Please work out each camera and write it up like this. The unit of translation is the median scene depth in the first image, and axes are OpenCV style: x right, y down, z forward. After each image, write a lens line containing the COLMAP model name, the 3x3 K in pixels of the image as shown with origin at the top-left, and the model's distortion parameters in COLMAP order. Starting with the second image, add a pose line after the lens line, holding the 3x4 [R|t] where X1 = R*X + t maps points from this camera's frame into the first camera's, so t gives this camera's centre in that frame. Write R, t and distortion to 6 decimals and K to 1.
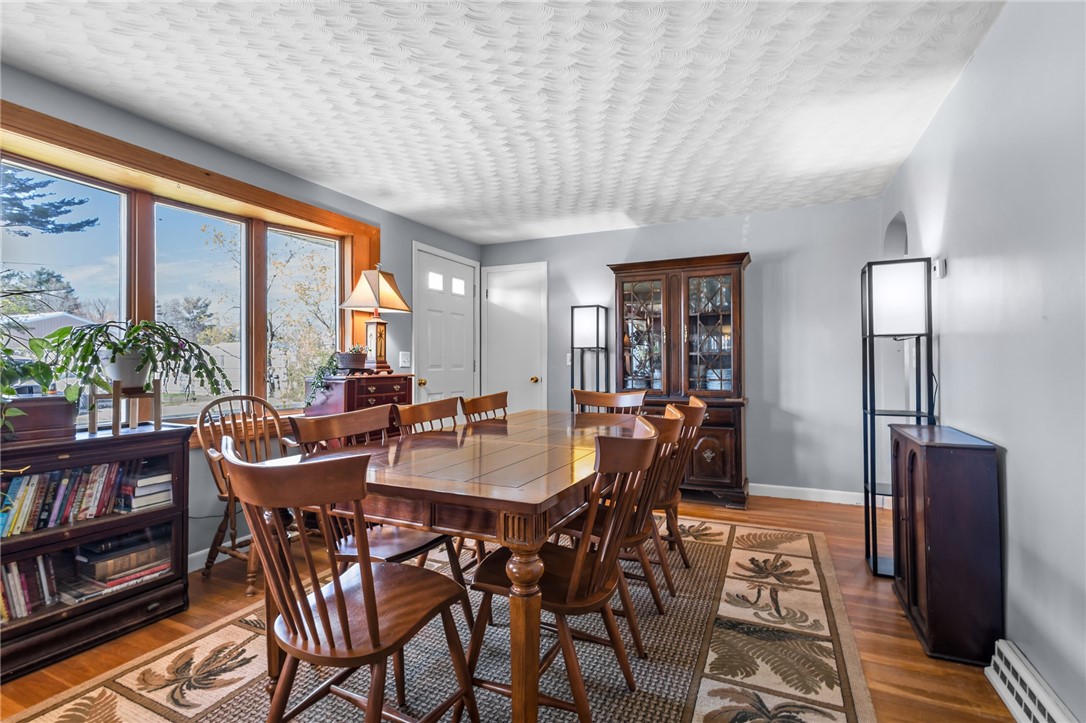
lens RADIAL K [[505.5, 0, 544.9], [0, 505.5, 351.8], [0, 0, 1]] dist [0.002112, -0.000145]
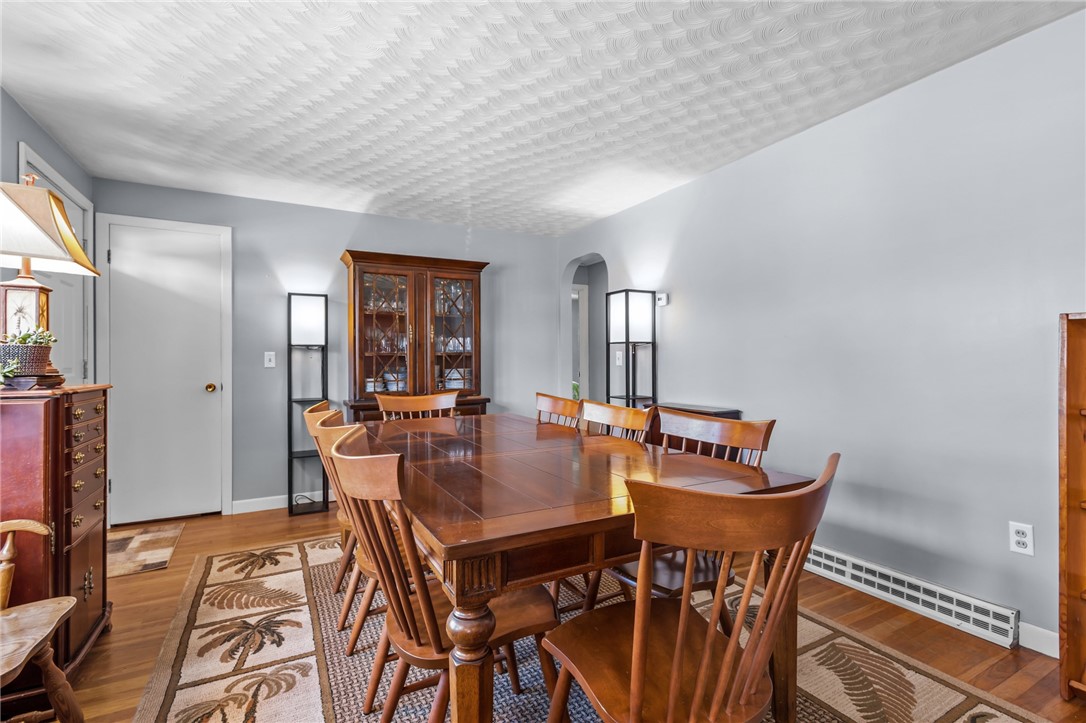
lens RADIAL K [[498.4, 0, 548.1], [0, 498.4, 360.3], [0, 0, 1]] dist [0.001973, 0.000266]
pose [[0.597476, 0.001638, 0.801885, -0.423388], [-0.012382, 0.999898, 0.007183, 0.007478], [-0.801792, -0.014221, 0.597435, 0.258468]]
